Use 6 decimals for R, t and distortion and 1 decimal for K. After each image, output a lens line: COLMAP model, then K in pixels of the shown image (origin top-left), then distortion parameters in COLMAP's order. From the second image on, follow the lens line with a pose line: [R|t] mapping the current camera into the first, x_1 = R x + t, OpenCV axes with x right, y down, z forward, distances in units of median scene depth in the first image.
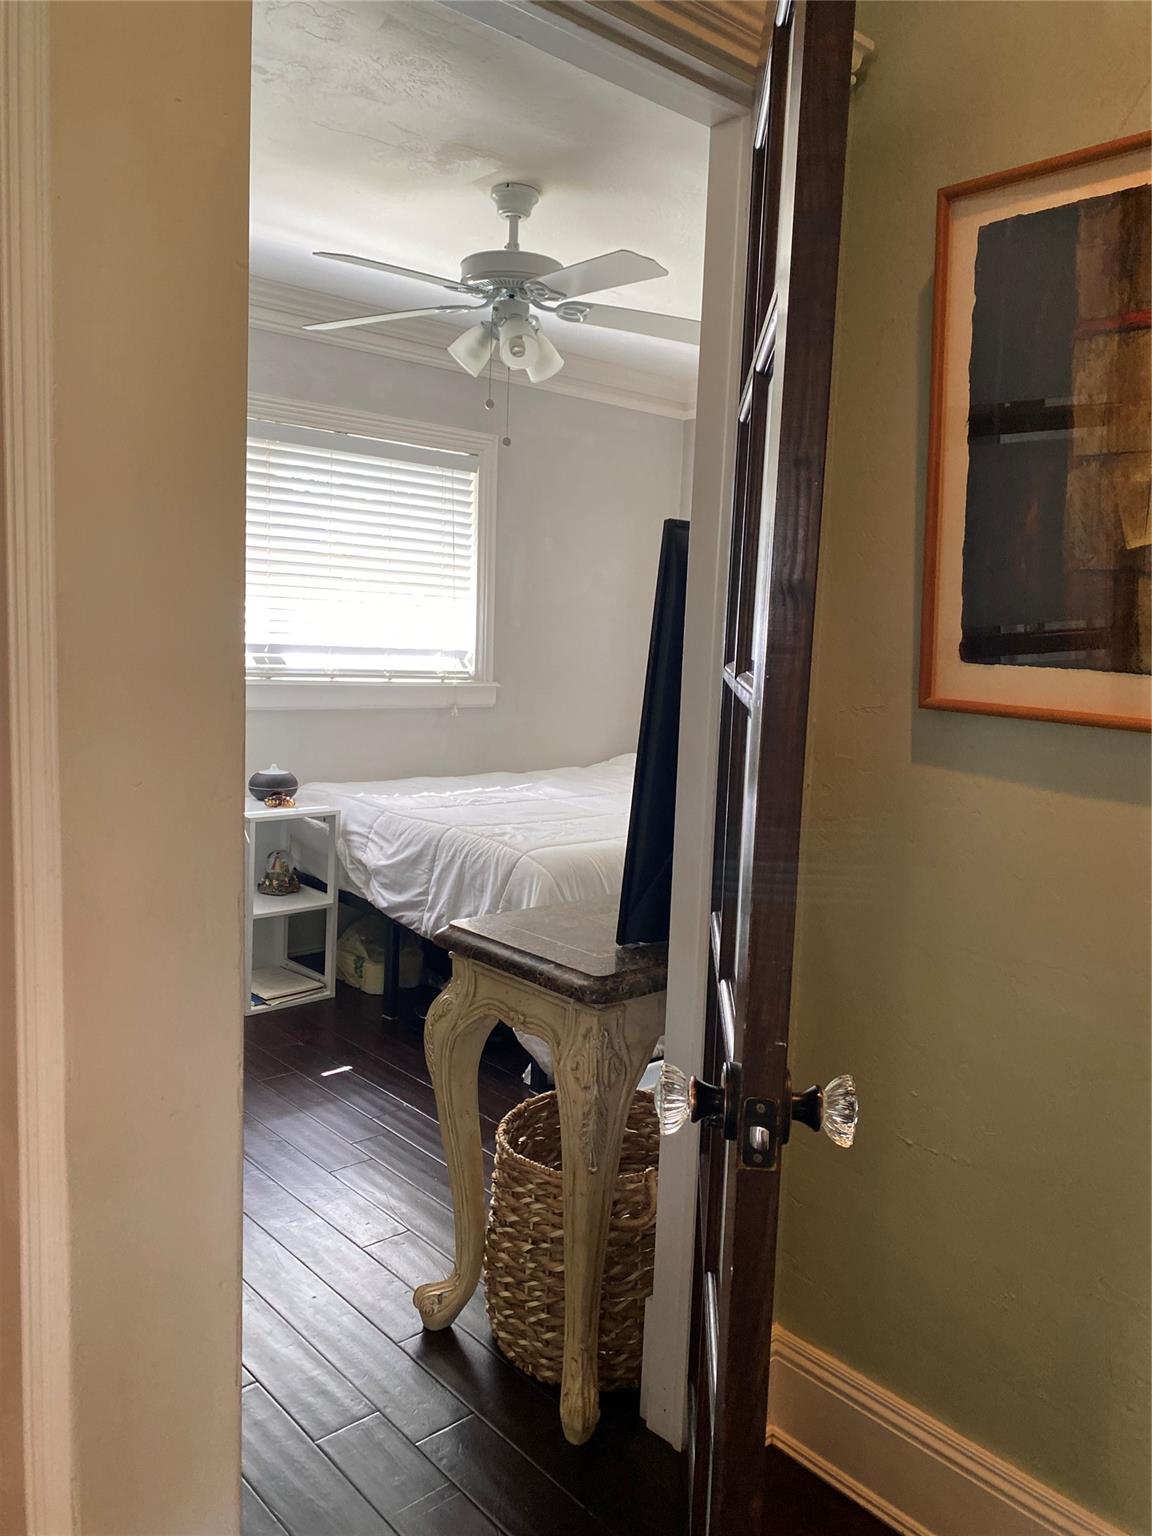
lens RADIAL K [[1179.5, 0, 584.0], [0, 1179.5, 766.3], [0, 0, 1]] dist [0.035272, -0.021195]
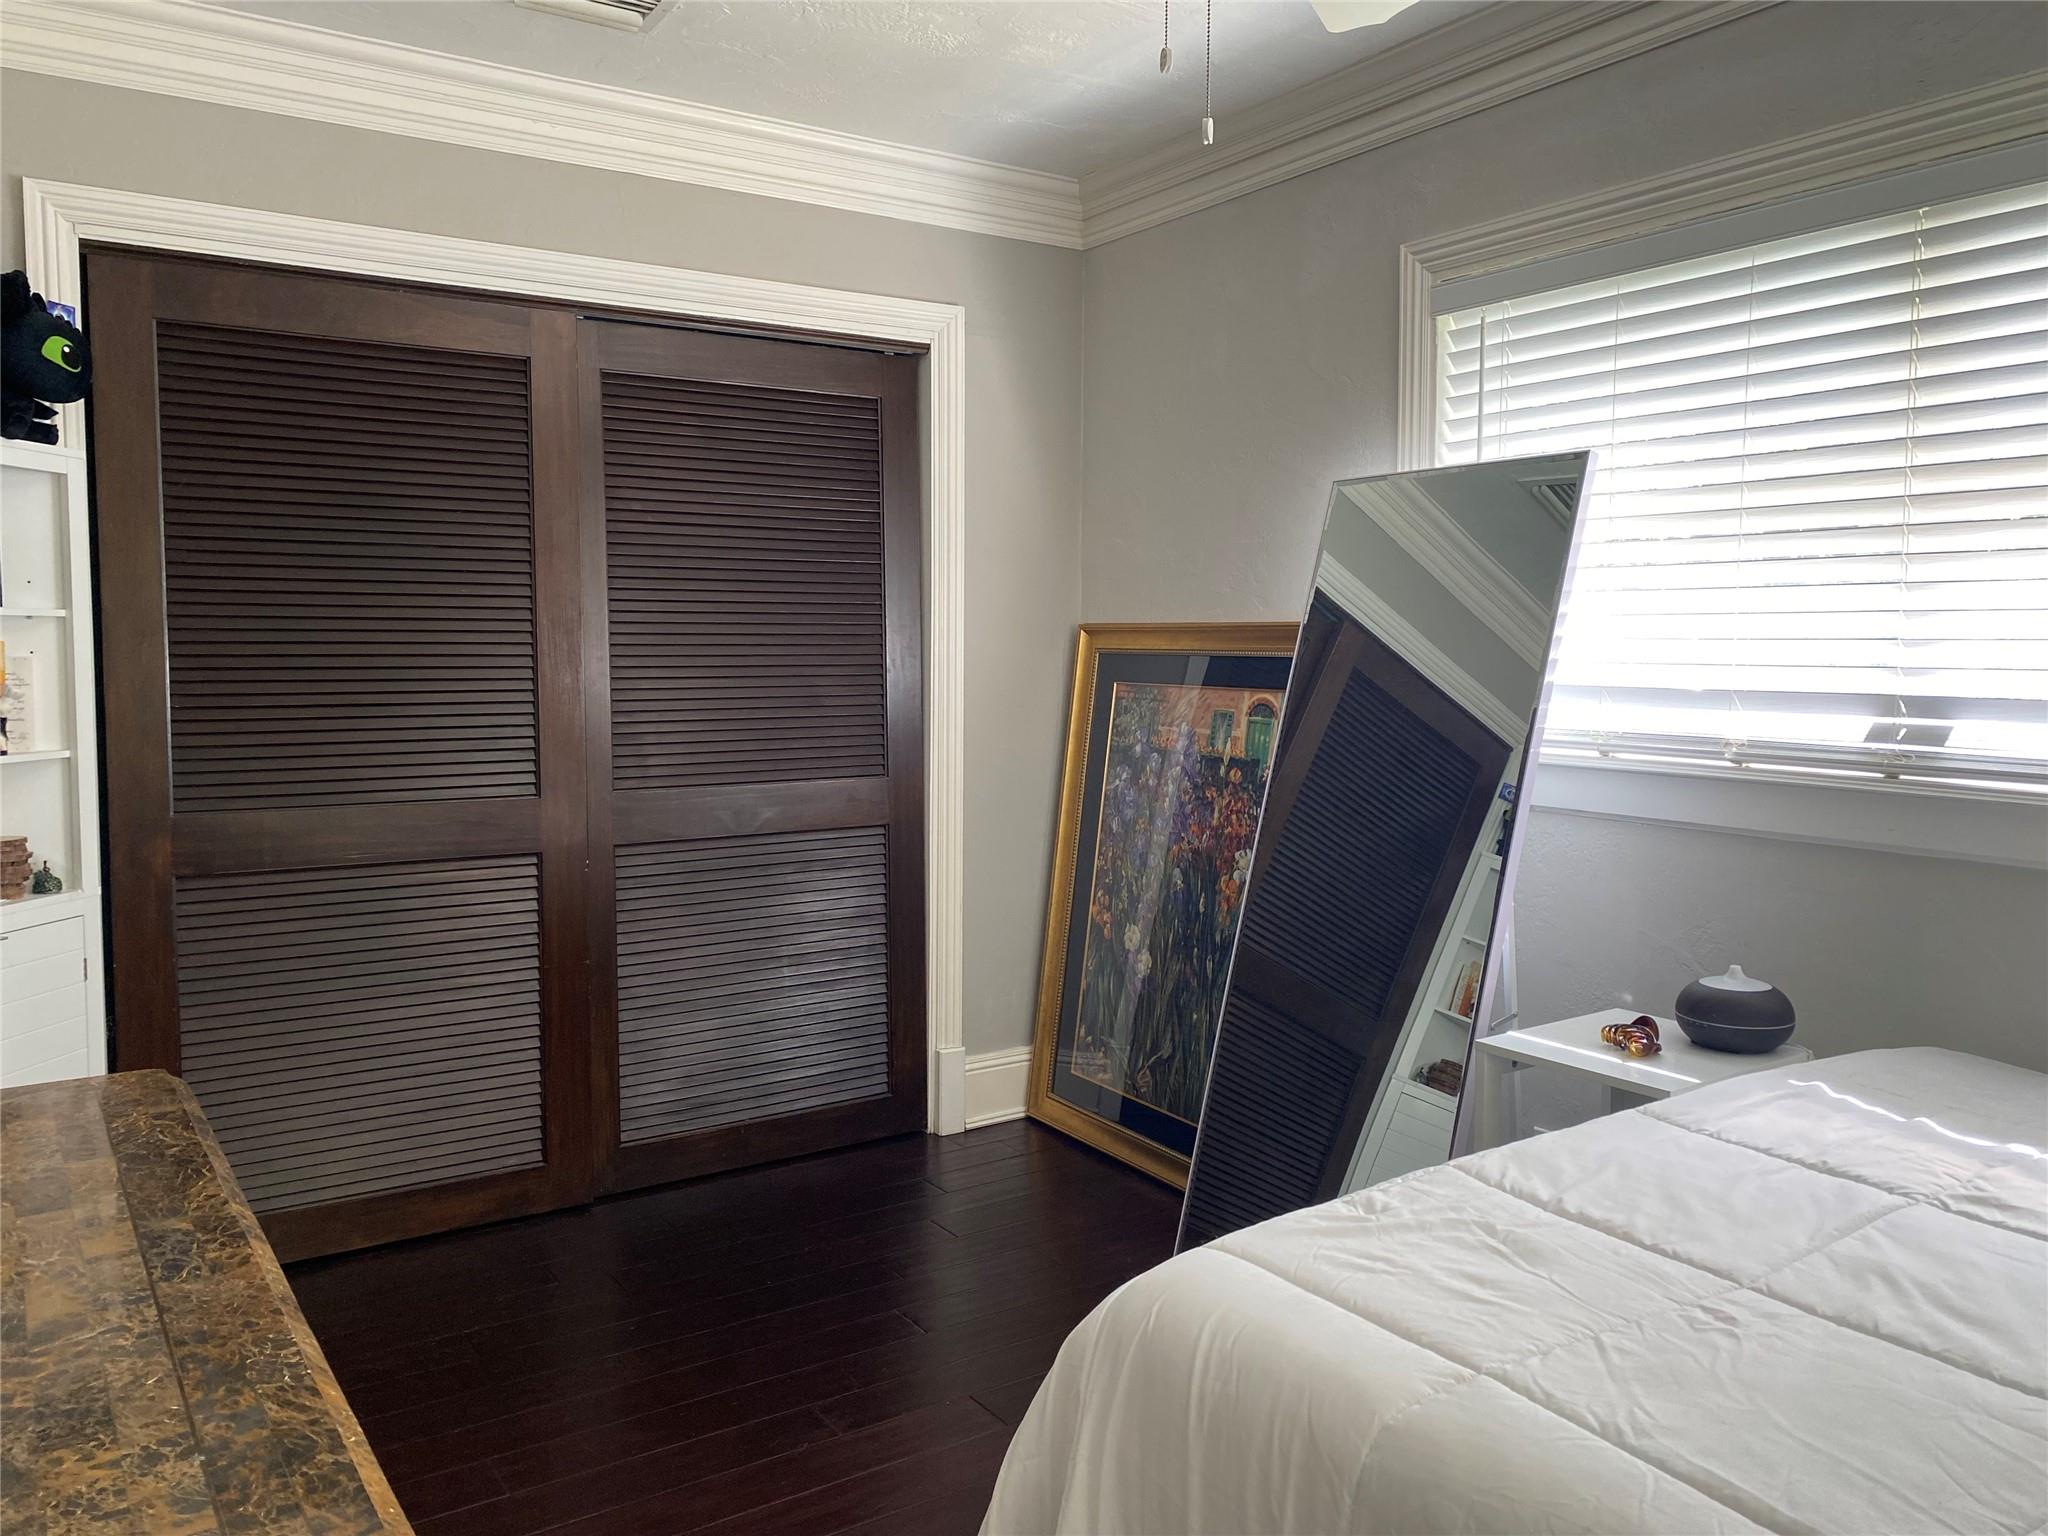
lens RADIAL K [[1572.7, 0, 1023.1], [0, 1572.7, 764.1], [0, 0, 1]] dist [0.035272, -0.021195]
pose [[-0.147460, 0.038566, -0.988316, 0.365835], [-0.116054, 0.991662, 0.056012, -0.081040], [0.982236, 0.122958, -0.141754, 0.844024]]
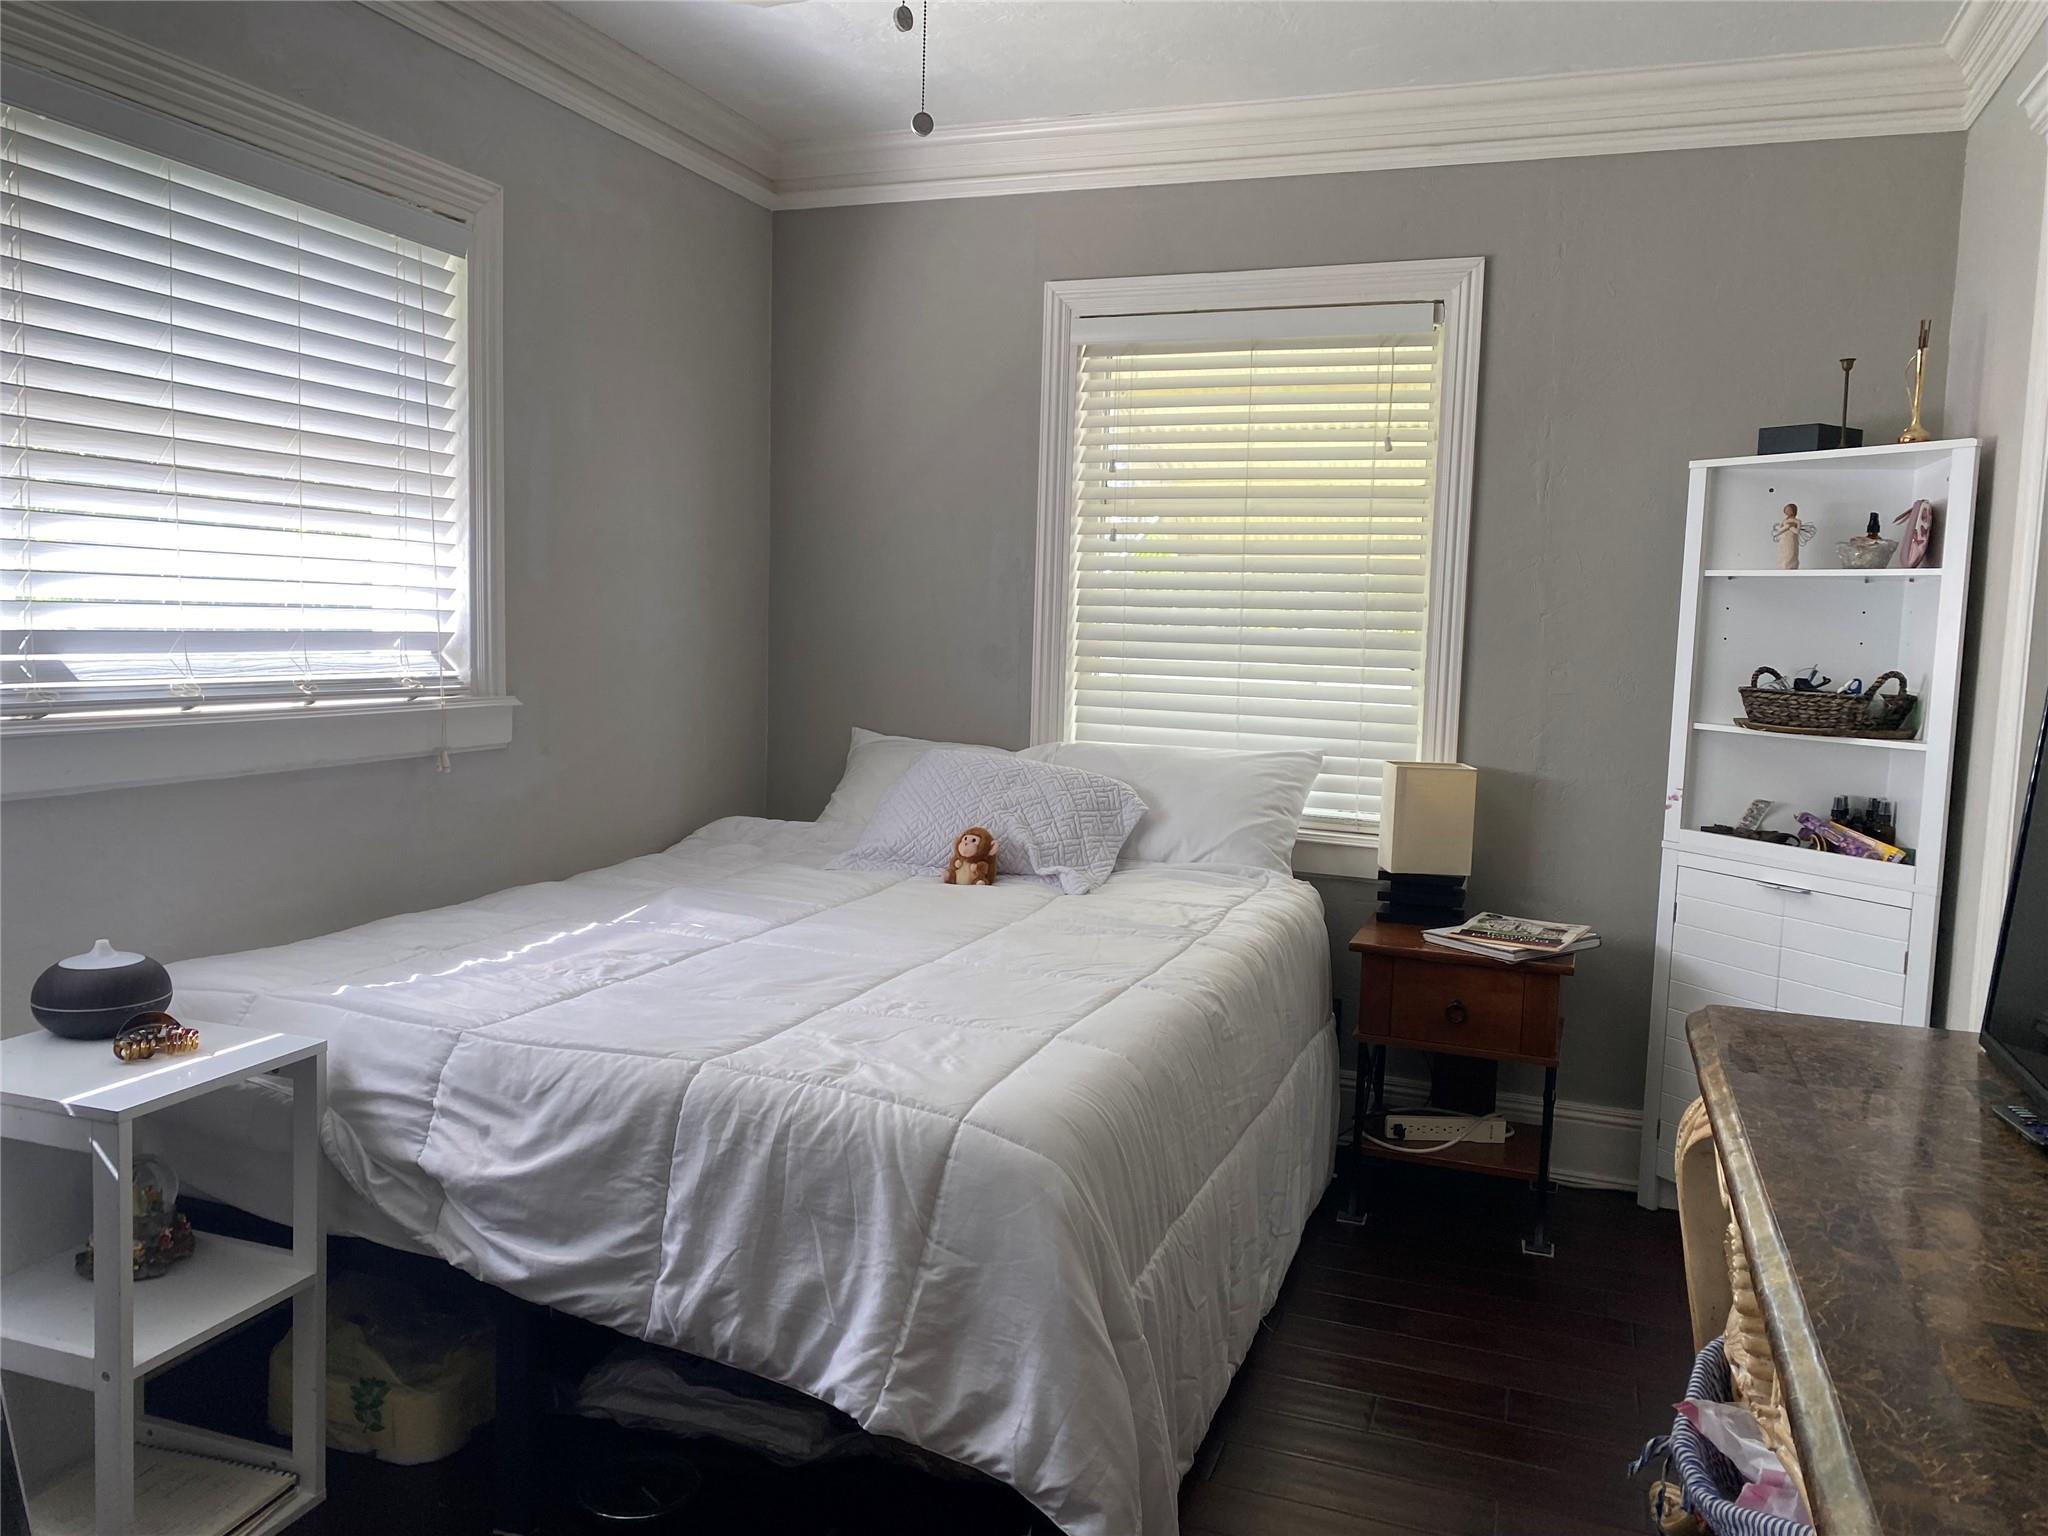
lens RADIAL K [[1572.7, 0, 1003.6], [0, 1572.7, 766.1], [0, 0, 1]] dist [0.035272, -0.021195]
pose [[0.887679, -0.058555, 0.456725, -0.243119], [0.057323, 0.998218, 0.016565, -0.052548], [-0.456881, 0.011477, 0.889454, 0.414106]]
